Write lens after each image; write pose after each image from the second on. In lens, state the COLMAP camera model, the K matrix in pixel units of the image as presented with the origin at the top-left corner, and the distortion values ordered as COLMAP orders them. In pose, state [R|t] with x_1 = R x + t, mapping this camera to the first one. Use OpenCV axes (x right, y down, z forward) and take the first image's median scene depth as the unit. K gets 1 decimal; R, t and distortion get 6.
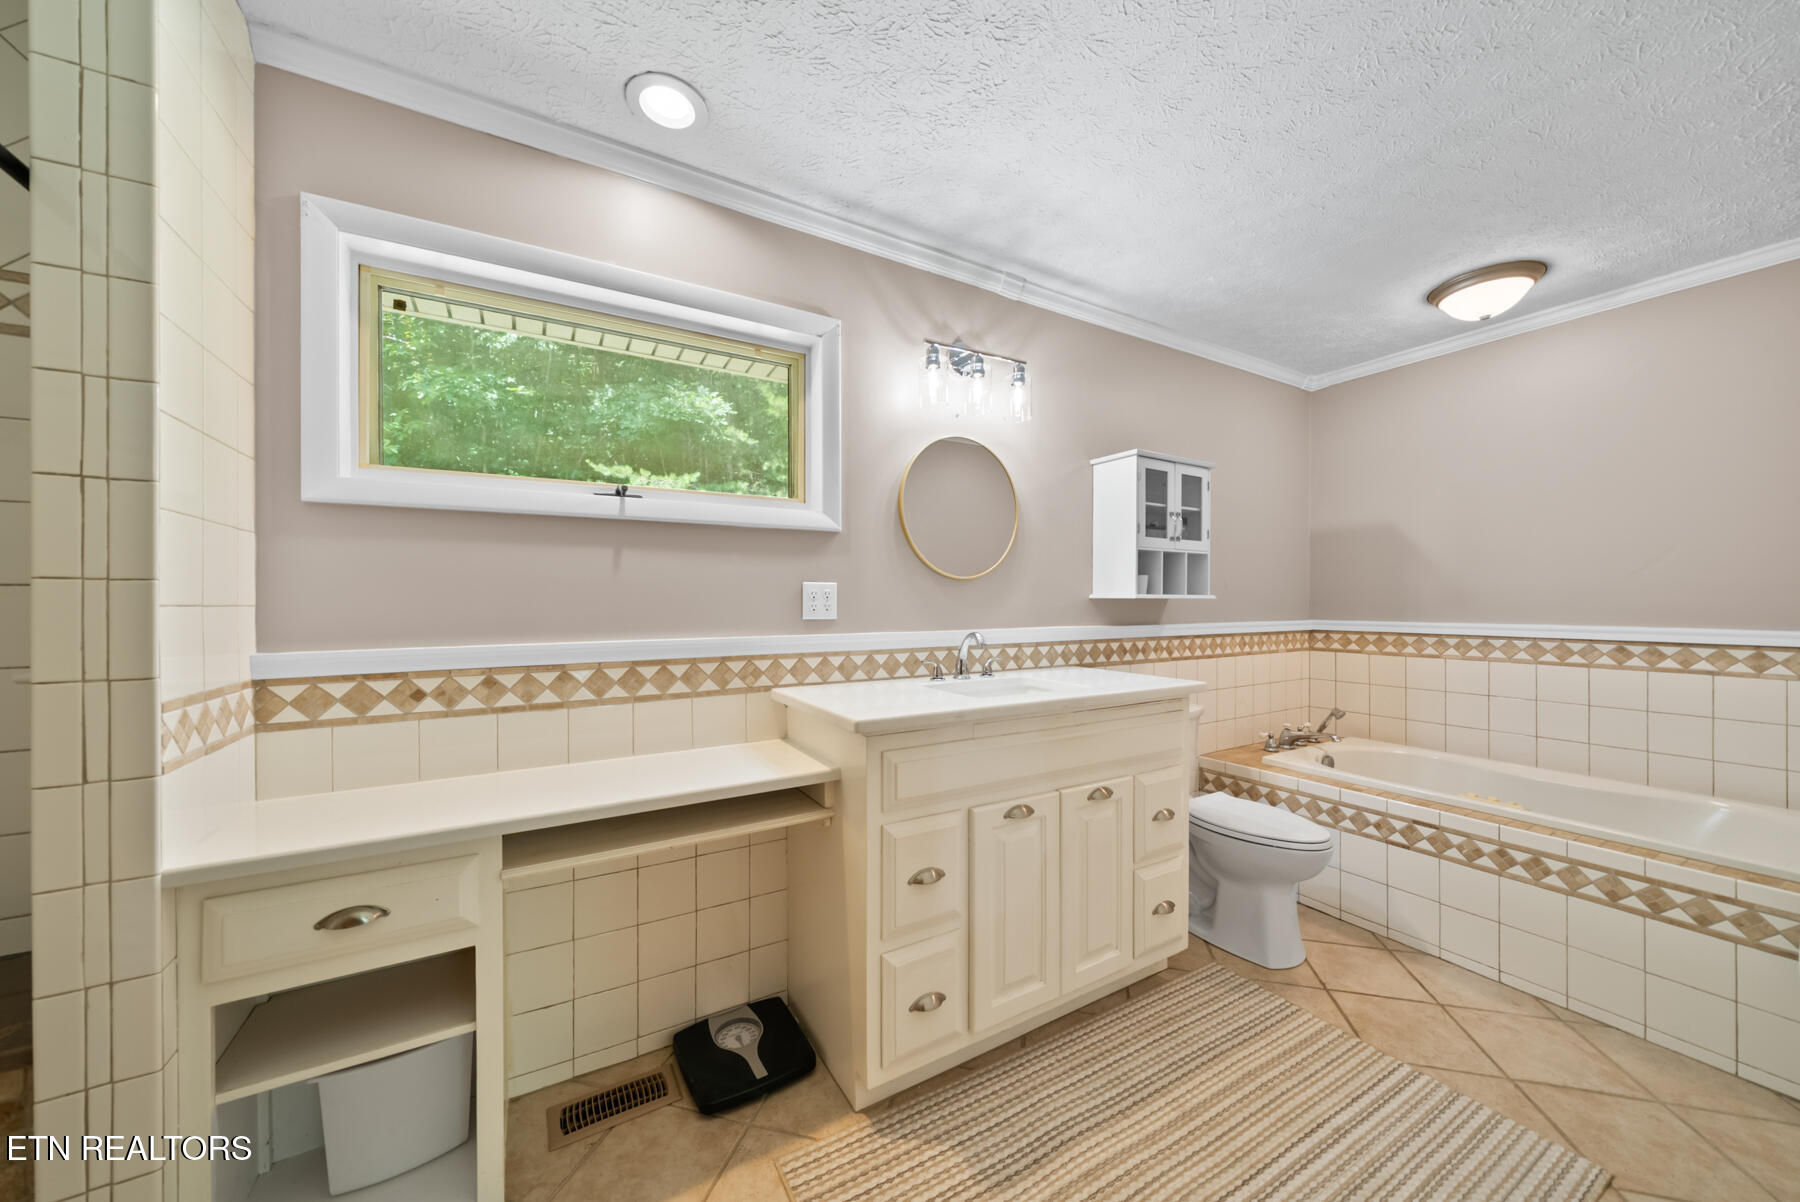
lens RADIAL K [[619.3, 0, 893.1], [0, 619.3, 603.2], [0, 0, 1]] dist [-0.004898, 0.000277]
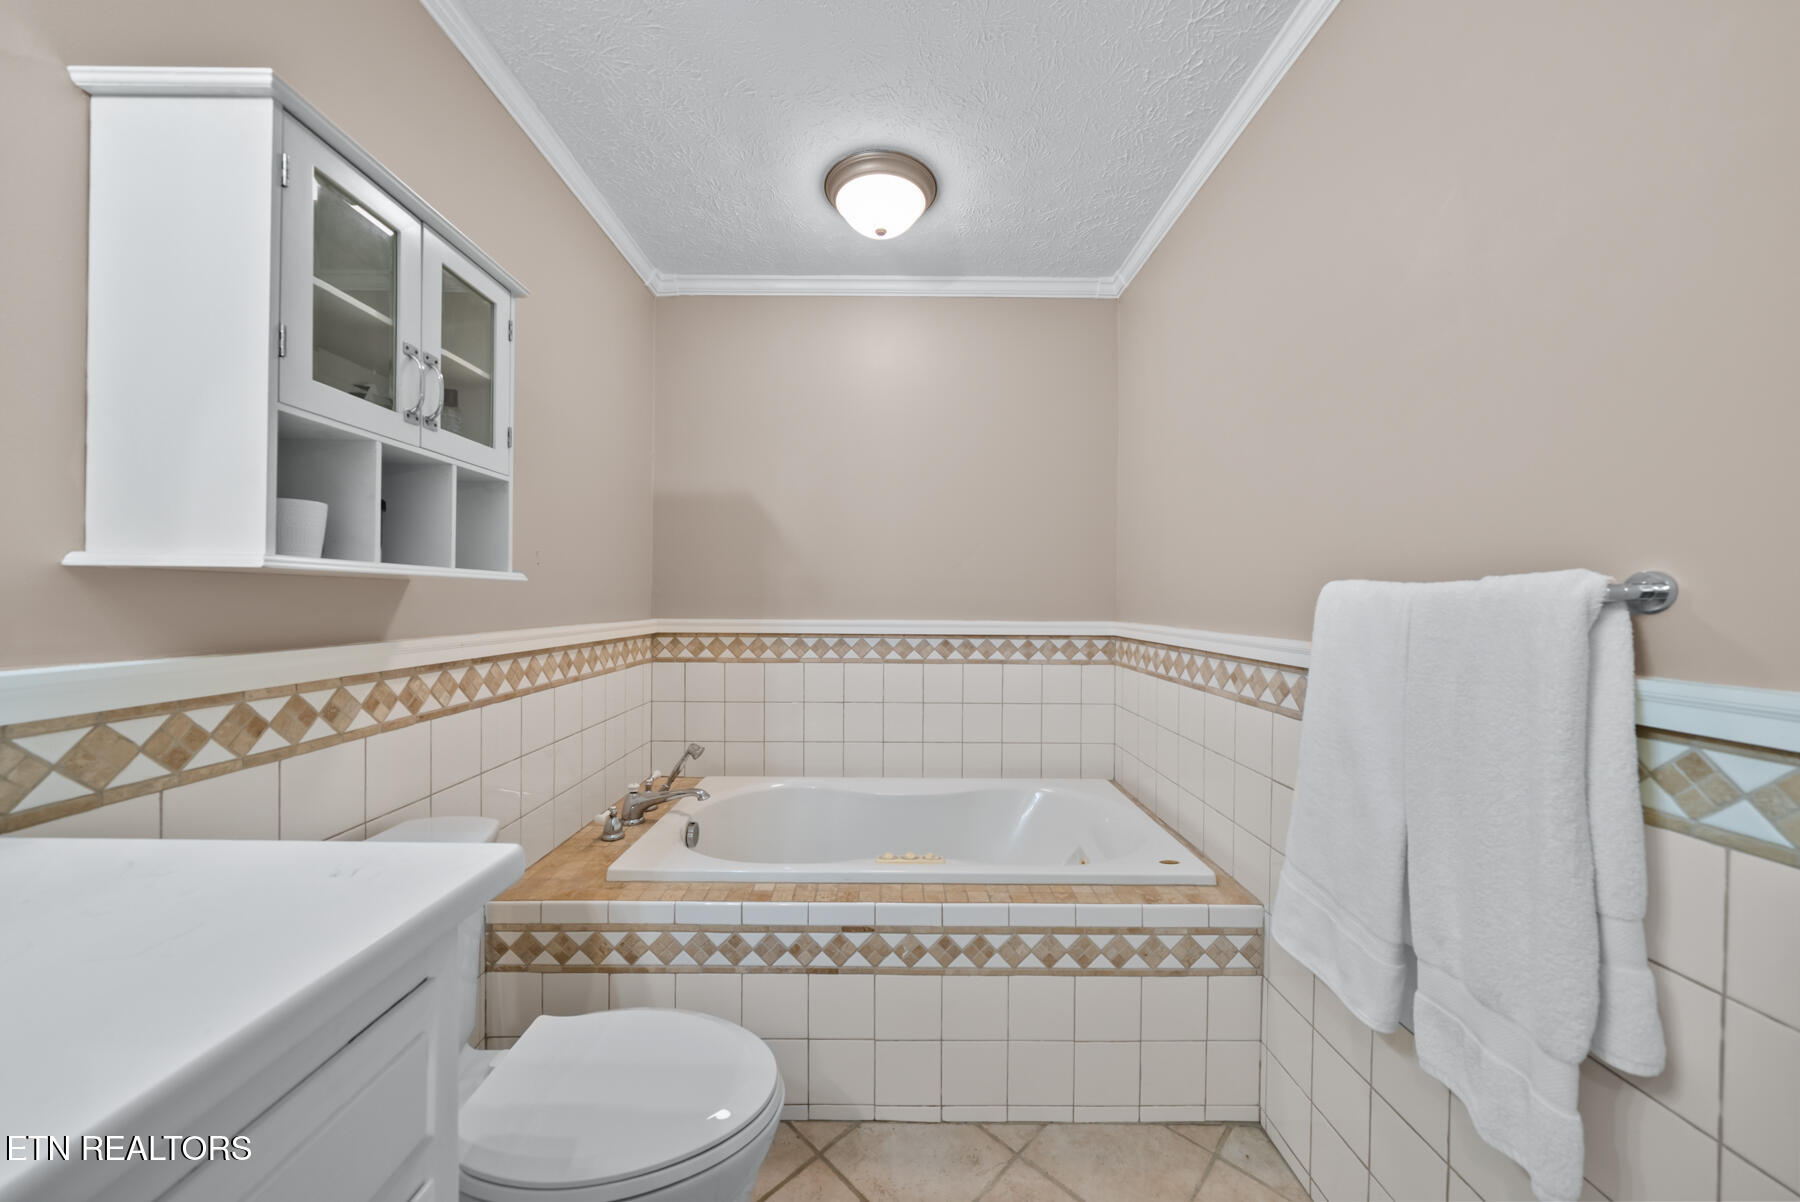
lens RADIAL K [[619.3, 0, 902.3], [0, 619.3, 601.6], [0, 0, 1]] dist [-0.004898, 0.000277]
pose [[0.489453, 0.000145, 0.872030, 0.258364], [-0.004264, 0.999988, 0.002227, 0.005600], [-0.872019, -0.004809, 0.489448, 0.531821]]
